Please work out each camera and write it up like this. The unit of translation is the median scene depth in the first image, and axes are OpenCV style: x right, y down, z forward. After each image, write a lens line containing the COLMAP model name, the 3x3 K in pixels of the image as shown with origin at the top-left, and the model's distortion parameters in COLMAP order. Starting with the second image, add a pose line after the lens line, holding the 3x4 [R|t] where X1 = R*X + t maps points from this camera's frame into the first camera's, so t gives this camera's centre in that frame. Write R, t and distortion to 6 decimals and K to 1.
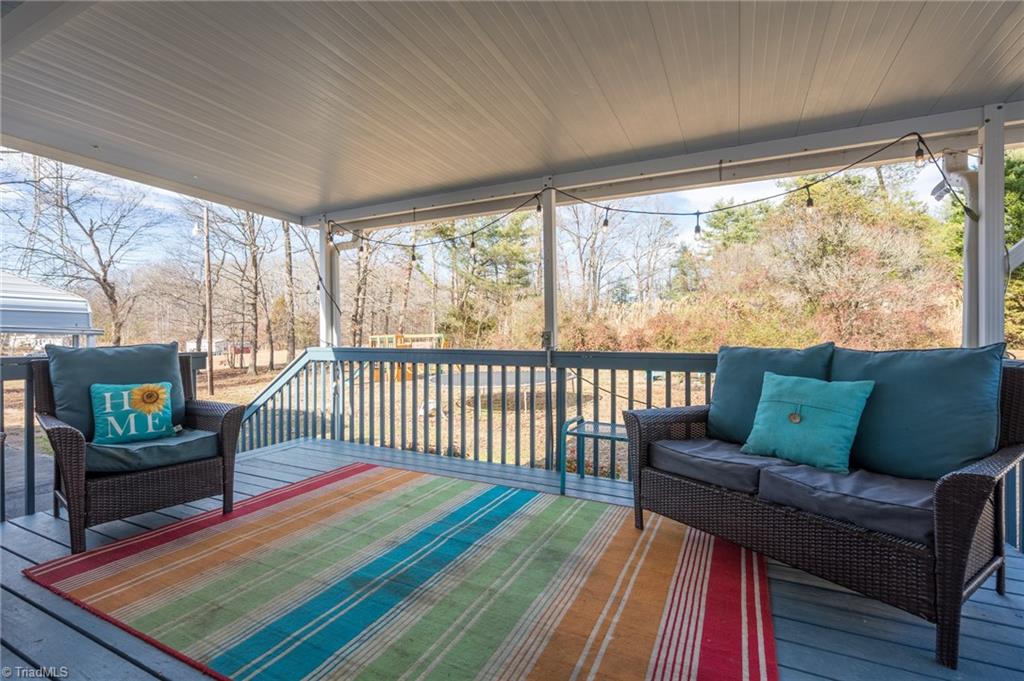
lens RADIAL K [[464.1, 0, 507.7], [0, 464.1, 340.4], [0, 0, 1]] dist [-0.004975, -0.000144]
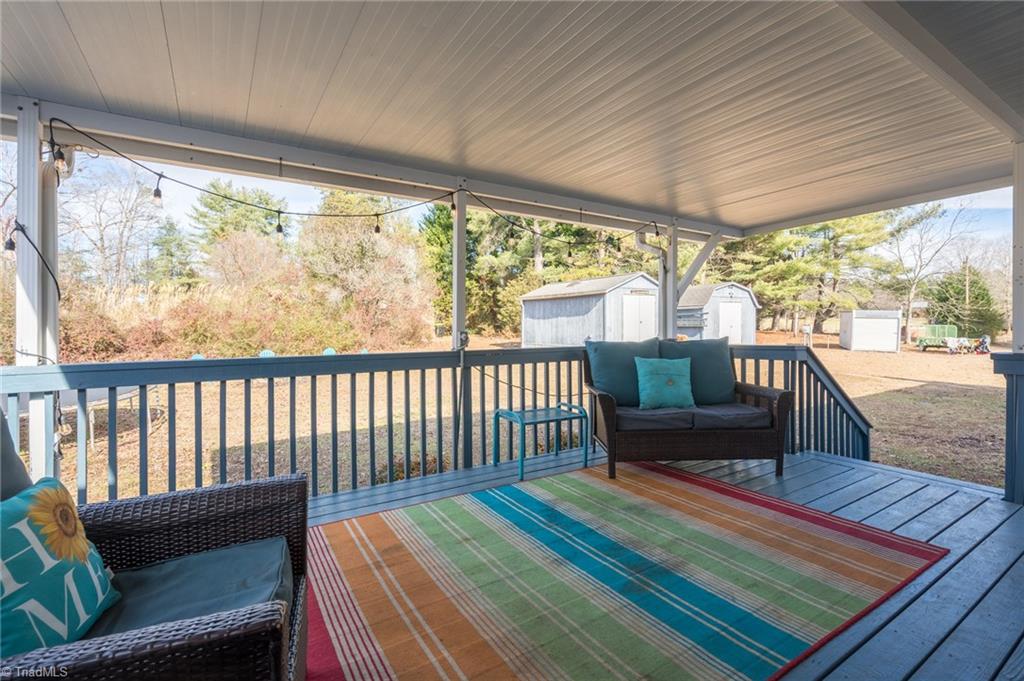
lens RADIAL K [[464.5, 0, 519.3], [0, 464.5, 330.2], [0, 0, 1]] dist [-0.001185, 0.000124]
pose [[0.514199, -0.009898, 0.857614, -0.891987], [0.012357, 0.999915, 0.004132, -0.031364], [-0.857582, 0.008473, 0.514278, 0.469142]]
